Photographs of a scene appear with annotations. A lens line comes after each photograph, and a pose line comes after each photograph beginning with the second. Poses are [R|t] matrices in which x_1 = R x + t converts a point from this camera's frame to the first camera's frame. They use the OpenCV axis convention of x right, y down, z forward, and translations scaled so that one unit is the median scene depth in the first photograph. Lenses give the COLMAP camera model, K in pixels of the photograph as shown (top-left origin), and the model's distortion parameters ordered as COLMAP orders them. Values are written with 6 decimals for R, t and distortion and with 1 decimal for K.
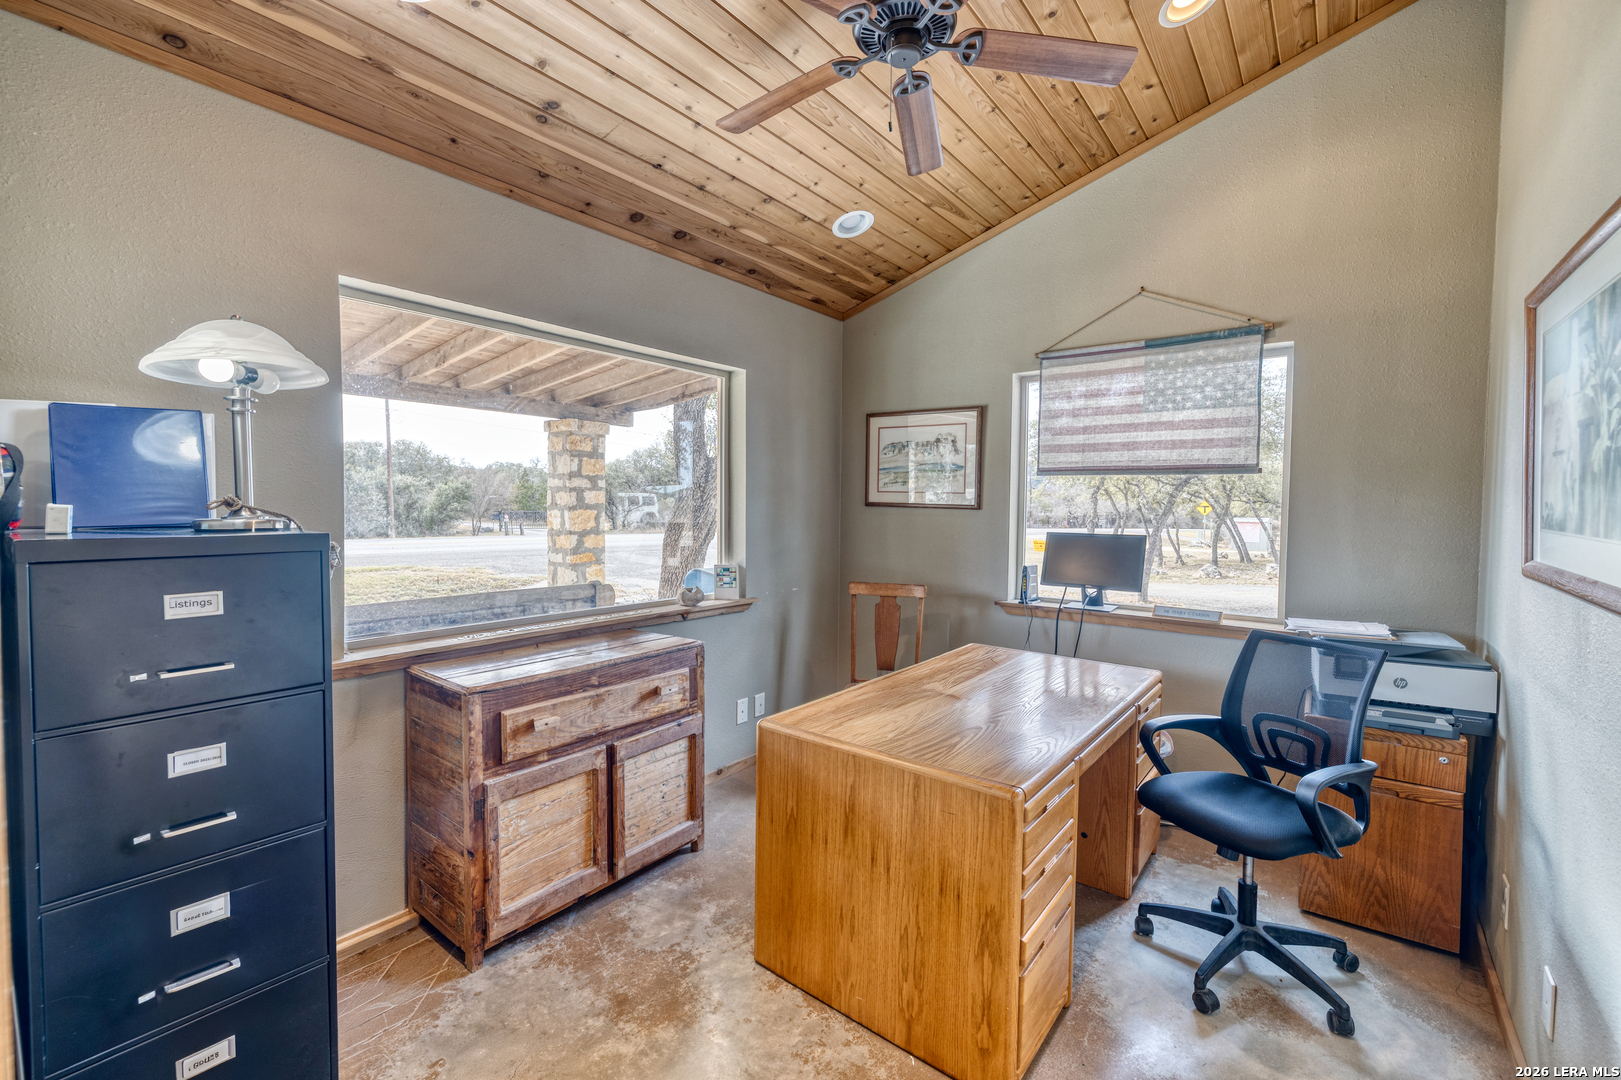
lens RADIAL K [[682.8, 0, 804.4], [0, 682.8, 534.2], [0, 0, 1]] dist [-0.001074, -0.000084]
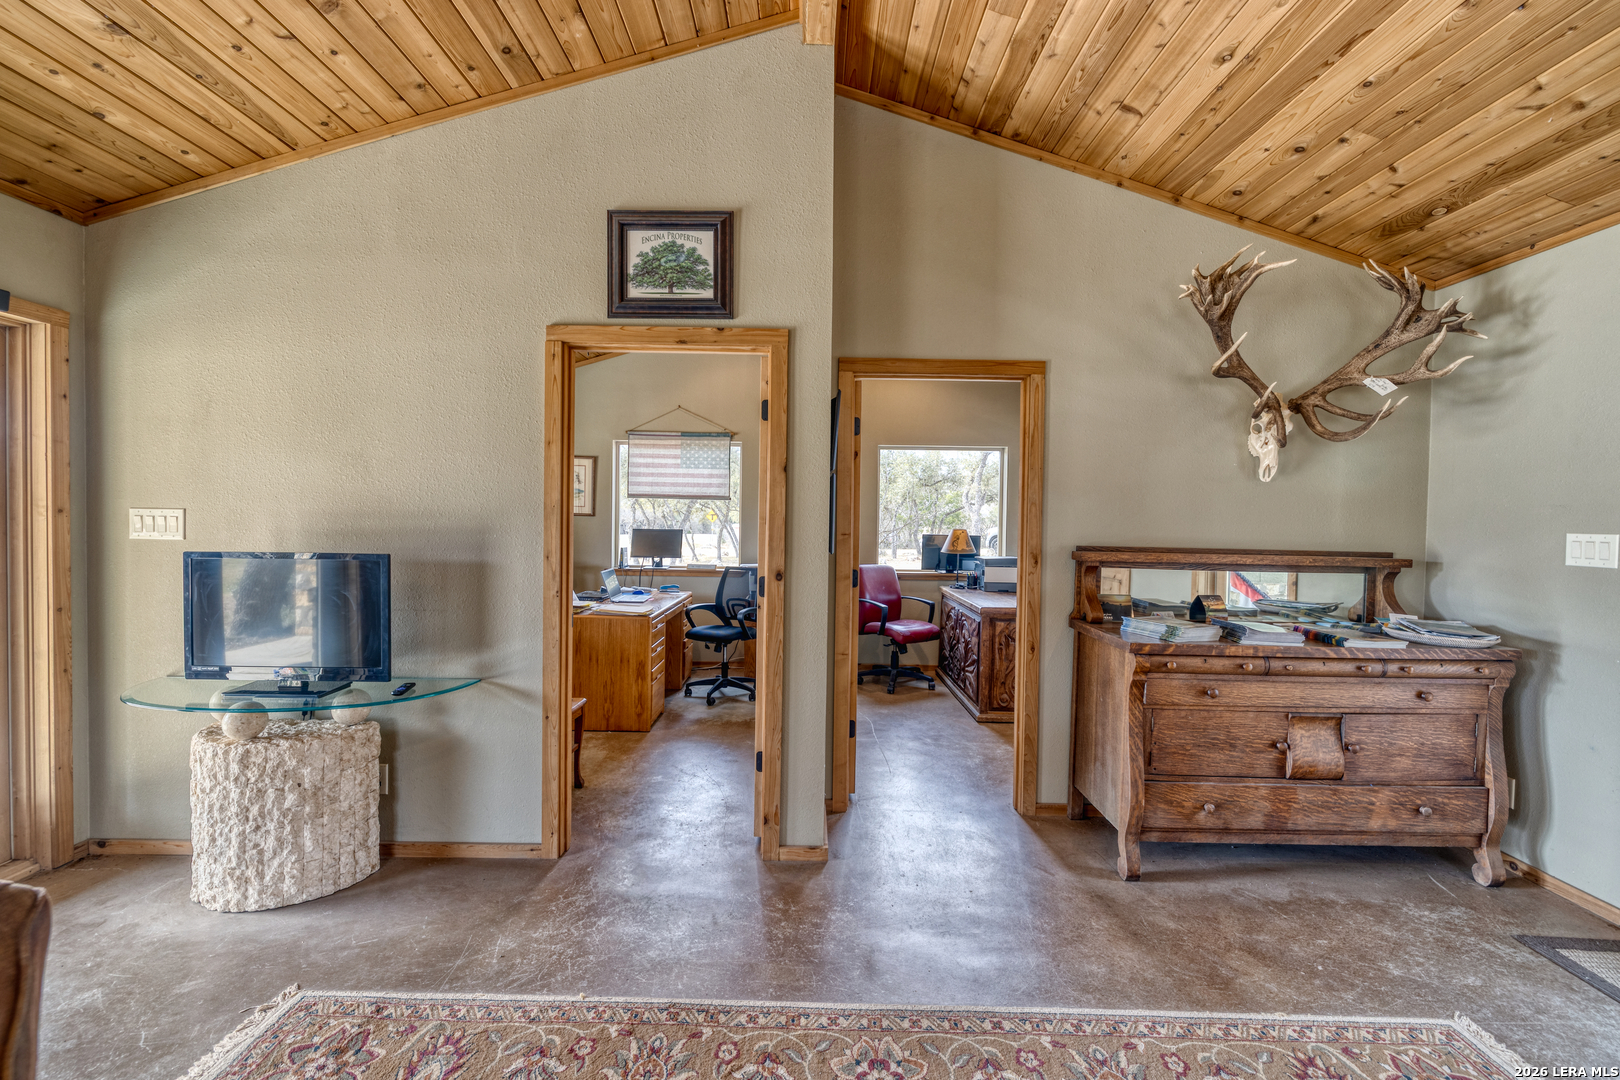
lens RADIAL K [[682.4, 0, 820.5], [0, 682.4, 530.9], [0, 0, 1]] dist [-0.001074, -0.000084]
pose [[0.773297, -0.007362, 0.634001, -0.459990], [0.017613, 0.999796, -0.009873, 0.032365], [-0.633799, 0.018801, 0.773269, -0.809653]]
